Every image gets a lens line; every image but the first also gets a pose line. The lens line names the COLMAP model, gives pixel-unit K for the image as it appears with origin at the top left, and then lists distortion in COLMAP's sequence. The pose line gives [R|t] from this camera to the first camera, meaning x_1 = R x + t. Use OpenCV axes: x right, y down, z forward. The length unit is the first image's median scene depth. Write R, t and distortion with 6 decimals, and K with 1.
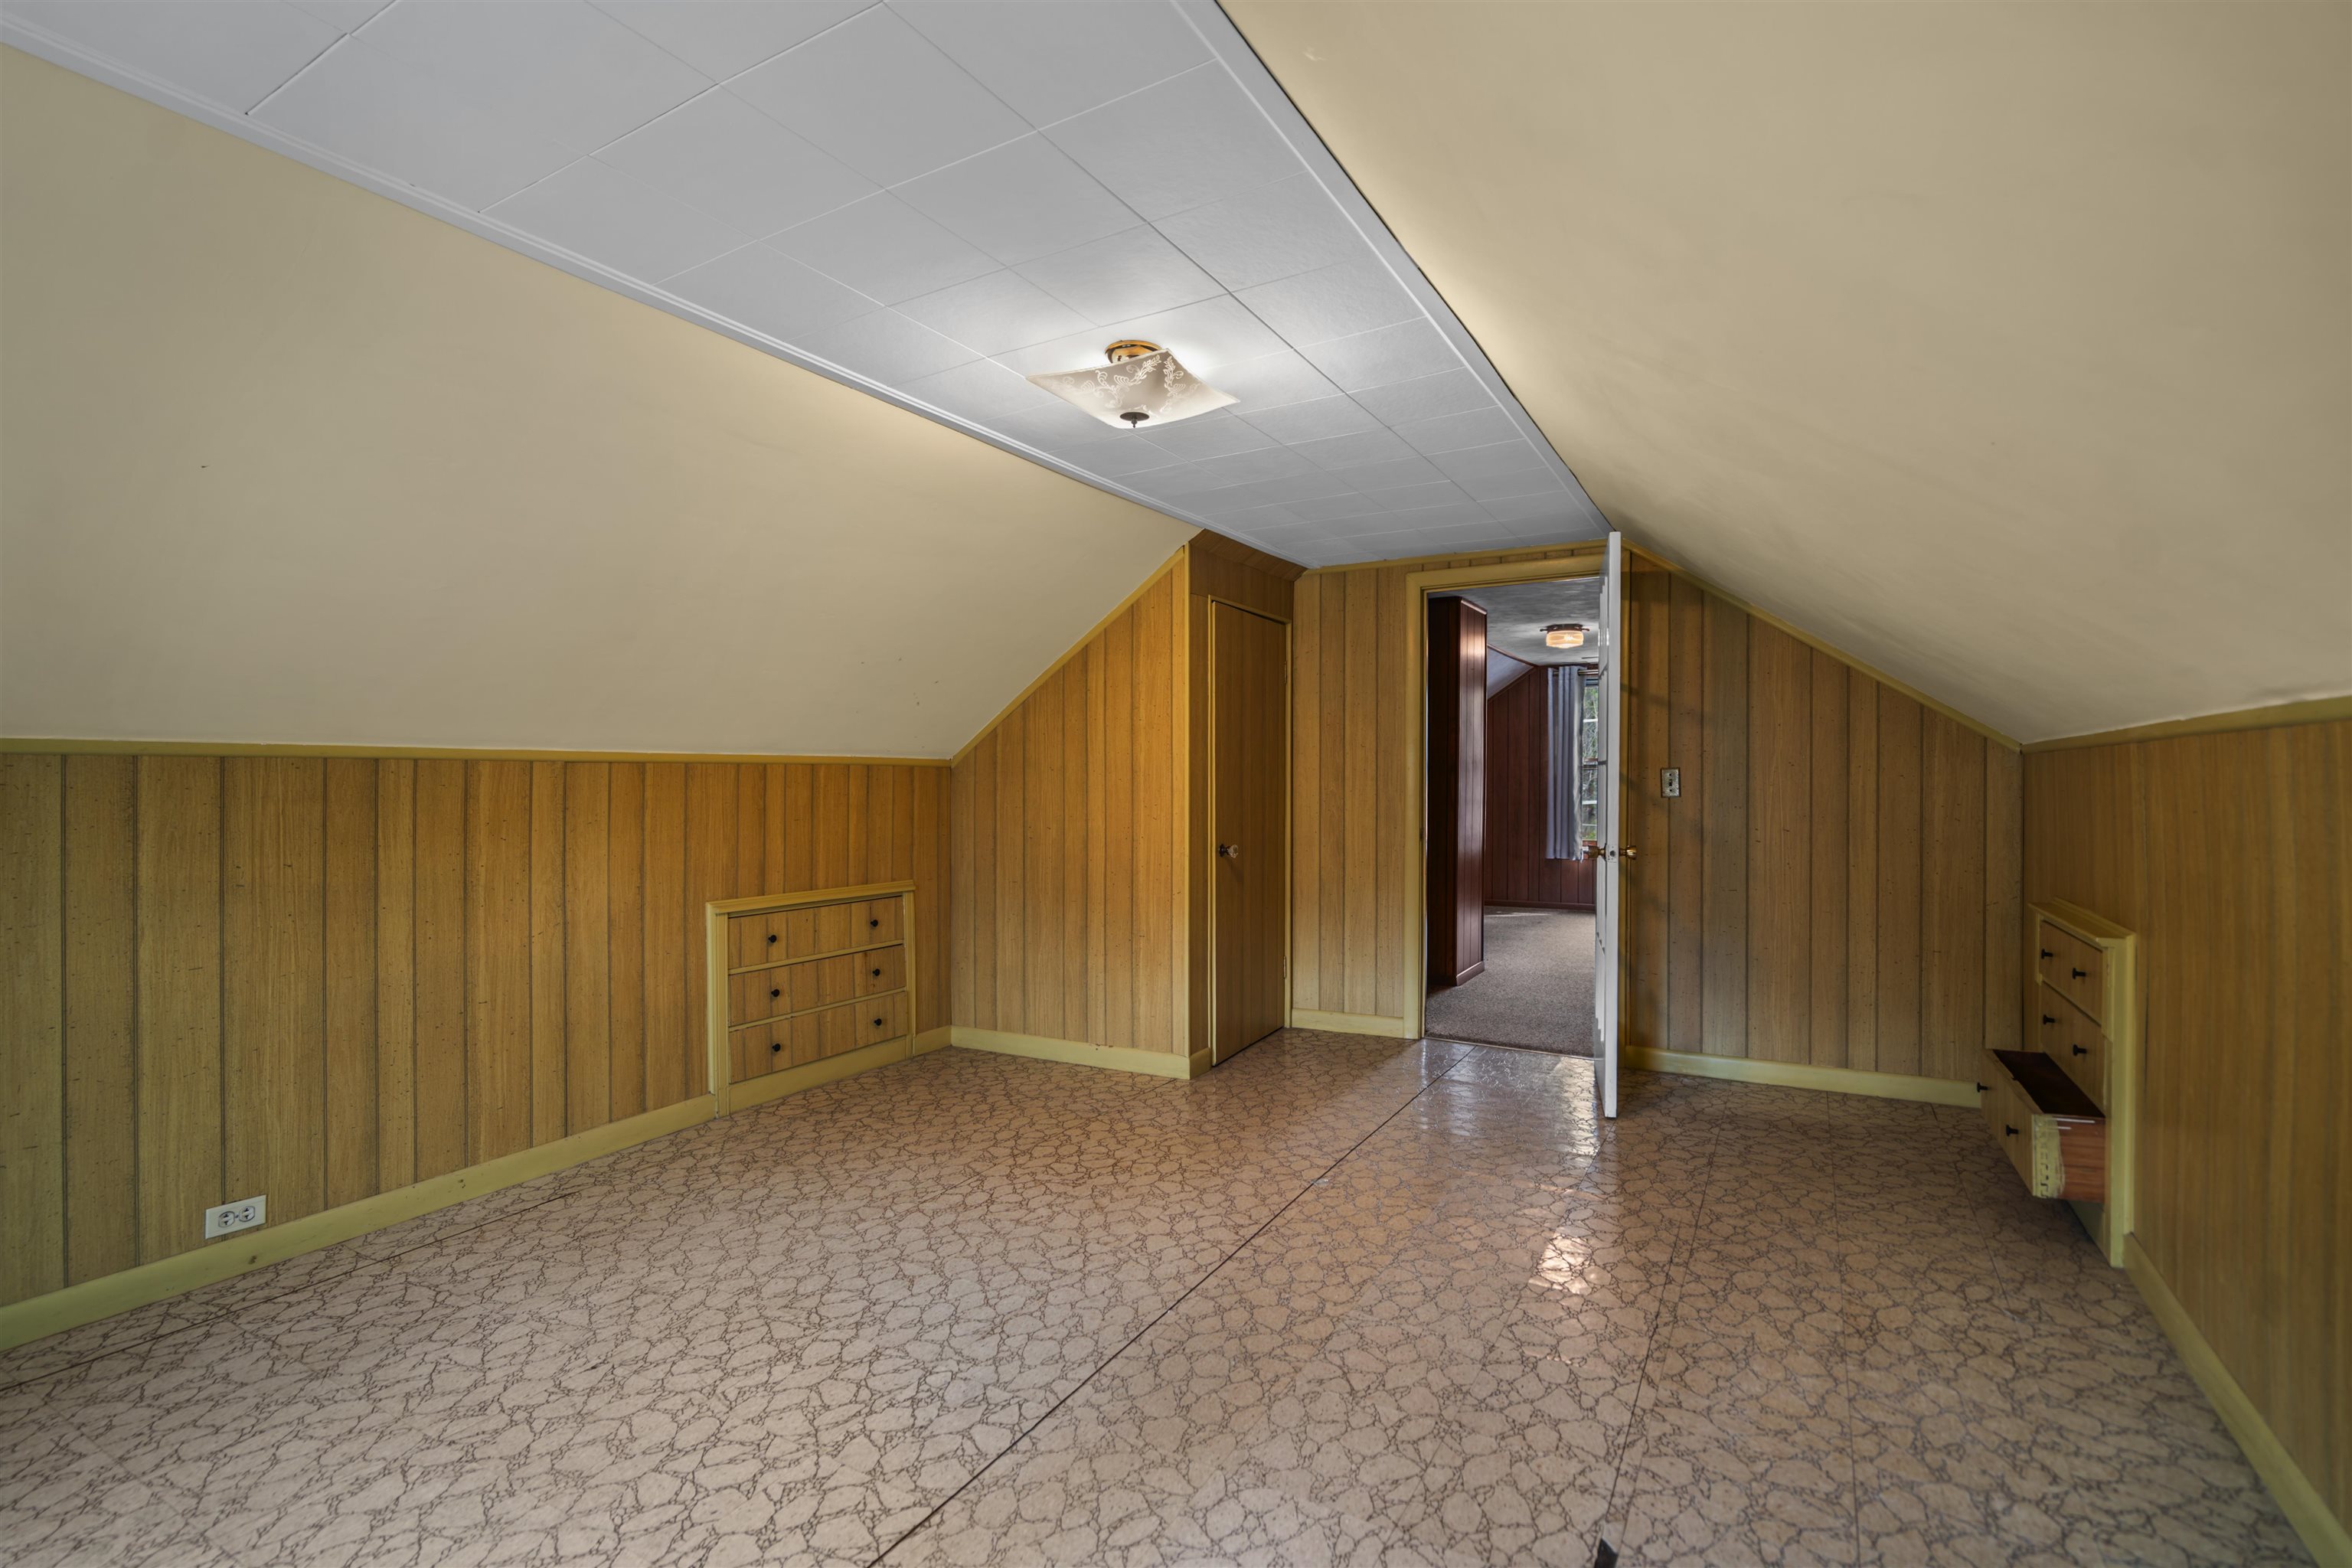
lens RADIAL K [[1075.7, 0, 1168.0], [0, 1075.7, 775.3], [0, 0, 1]] dist [-0.001514, 0.001336]
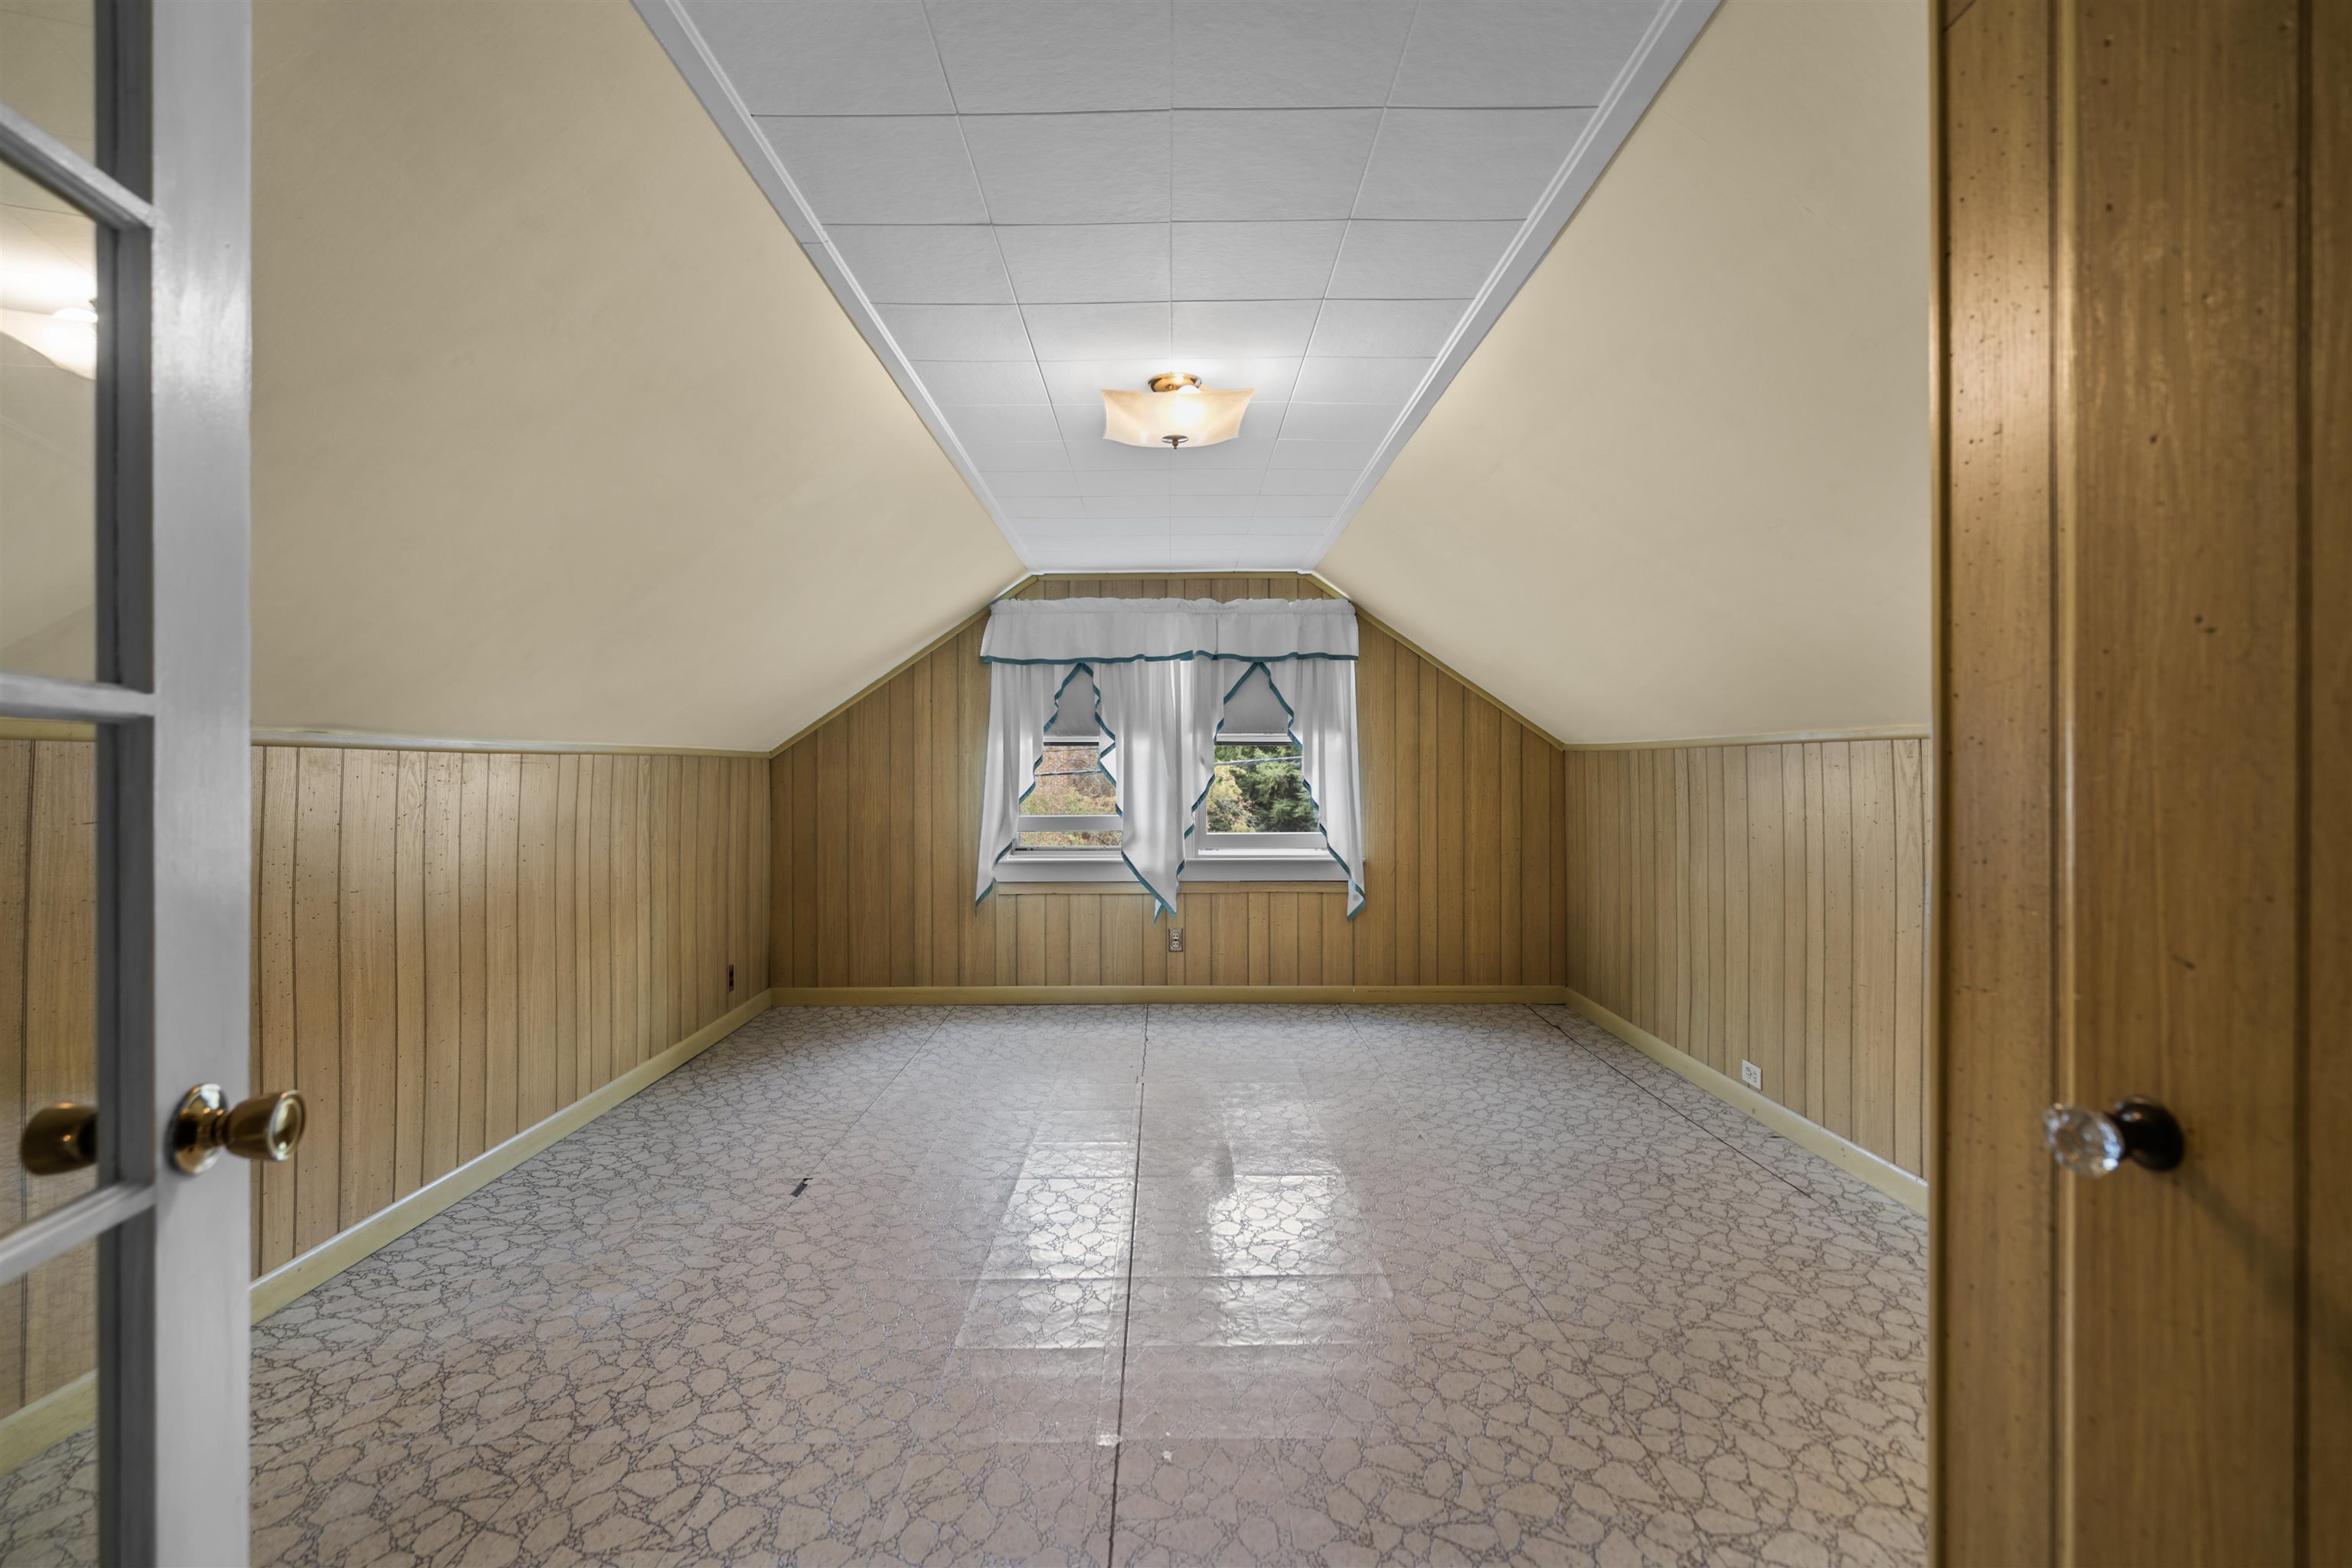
lens RADIAL K [[1075.7, 0, 1168.0], [0, 1075.7, 775.3], [0, 0, 1]] dist [-0.001514, 0.001336]
pose [[-0.861521, 0.015939, -0.507472, 0.546686], [0.018407, 0.999831, 0.000155, 0.008405], [0.507388, -0.009208, -0.861668, 2.042614]]
